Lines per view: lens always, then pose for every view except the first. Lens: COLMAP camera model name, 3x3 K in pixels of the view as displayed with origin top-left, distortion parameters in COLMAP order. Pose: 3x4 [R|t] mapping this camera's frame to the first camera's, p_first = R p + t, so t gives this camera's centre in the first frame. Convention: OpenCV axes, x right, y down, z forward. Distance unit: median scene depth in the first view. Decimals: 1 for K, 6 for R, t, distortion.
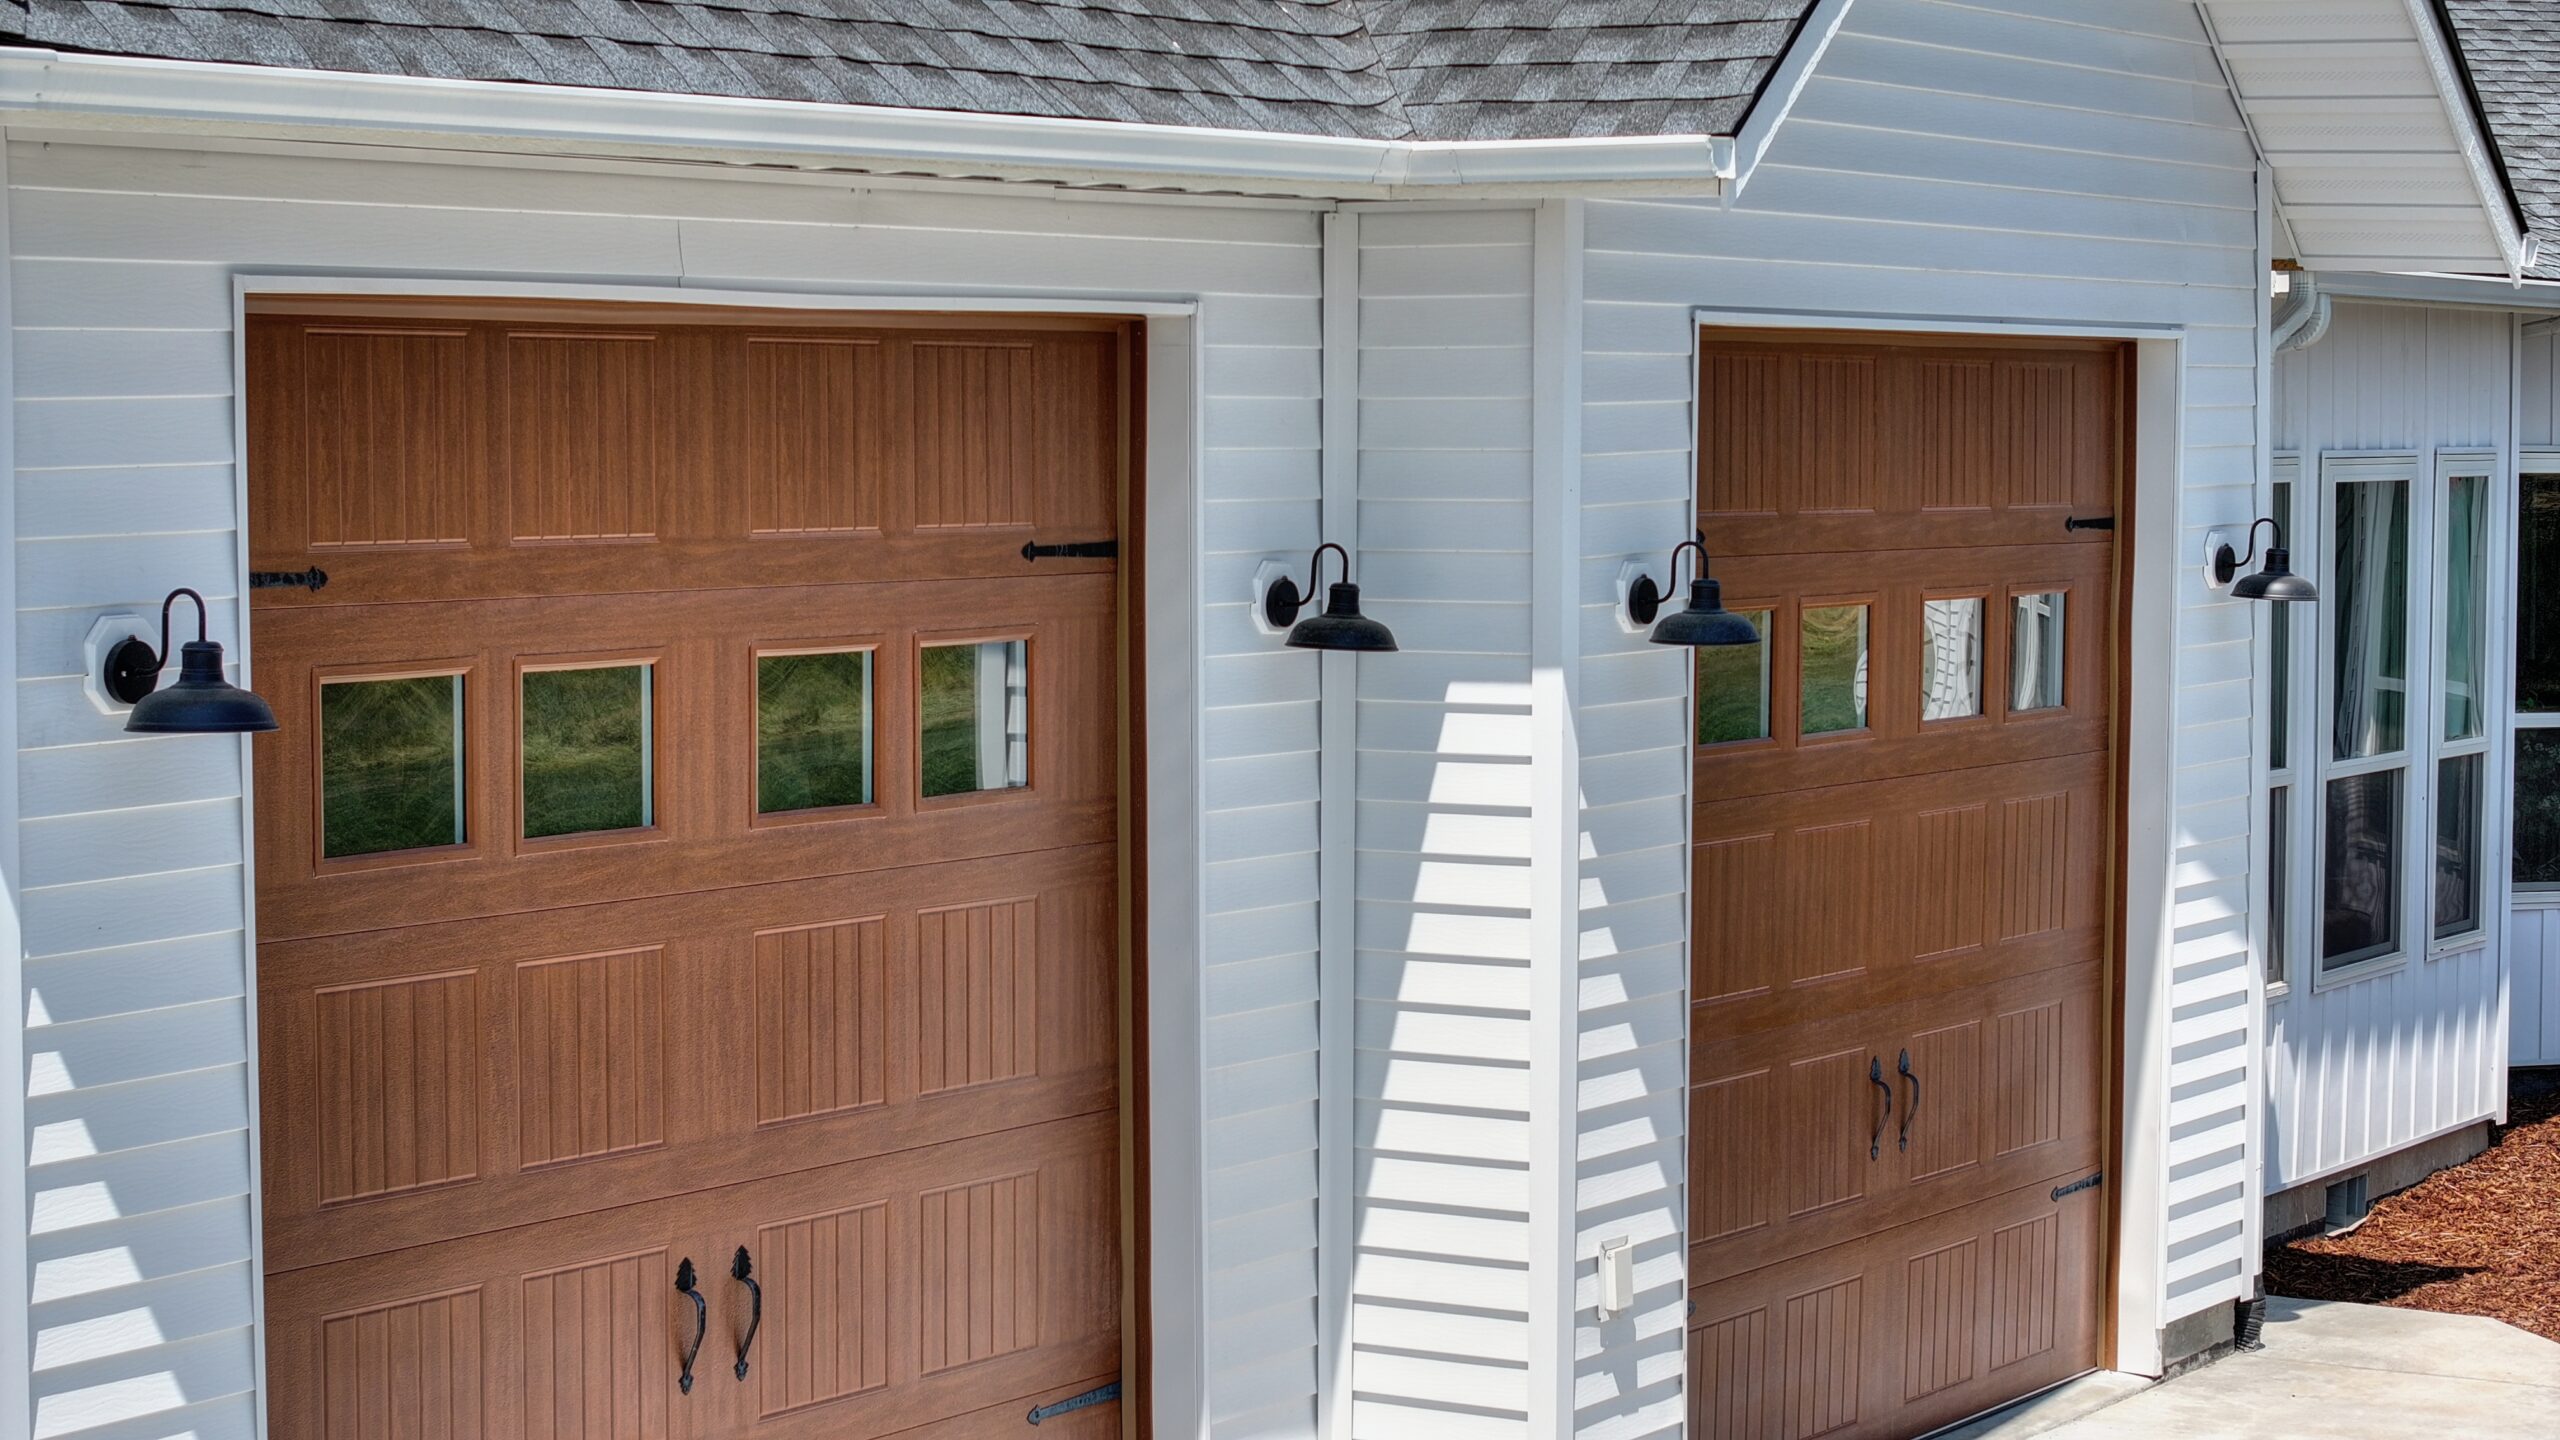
lens RADIAL K [[5119.1, 0, 1274.8], [0, 5119.1, 709.6], [0, 0, 1]] dist [-0.144250, 0.000000]
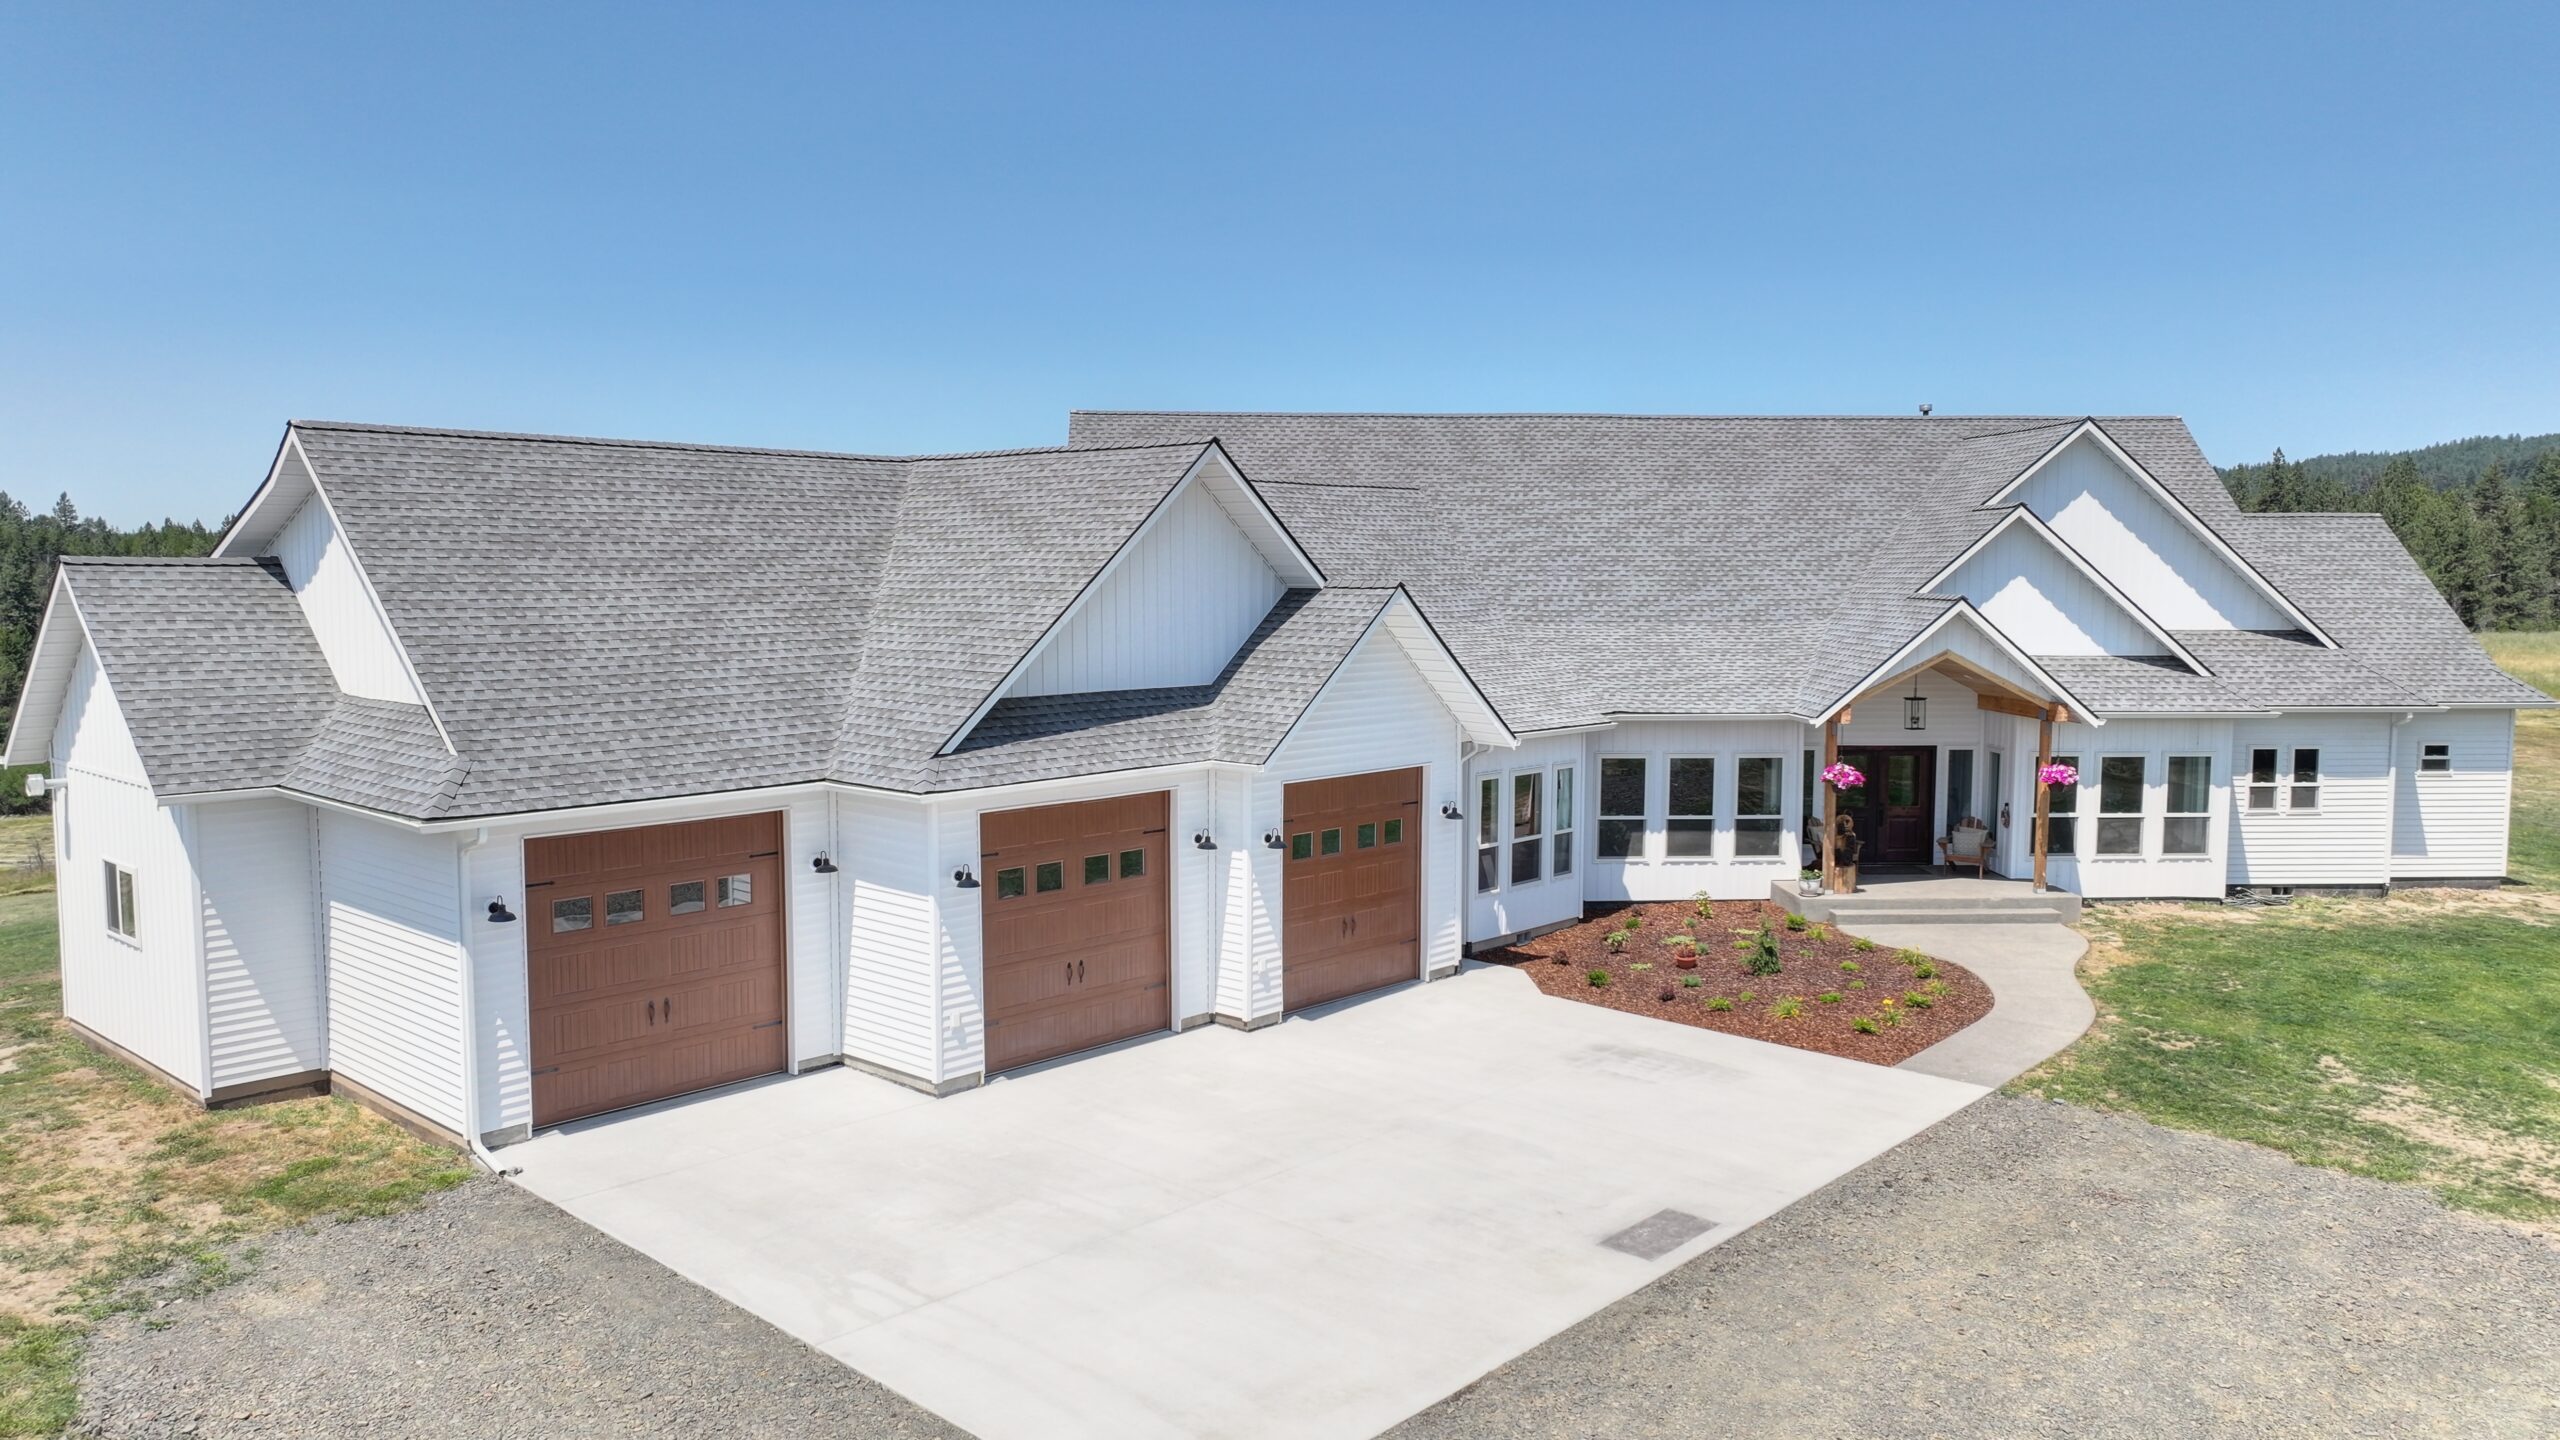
lens RADIAL K [[1797.3, 0, 1283.4], [0, 1797.3, 718.8], [0, 0, 1]] dist [0.006681, -0.003023]
pose [[0.984956, 0.011017, -0.172455, 0.415429], [-0.007215, 0.999717, 0.022660, -0.191208], [0.172655, -0.021074, 0.984757, -0.847972]]
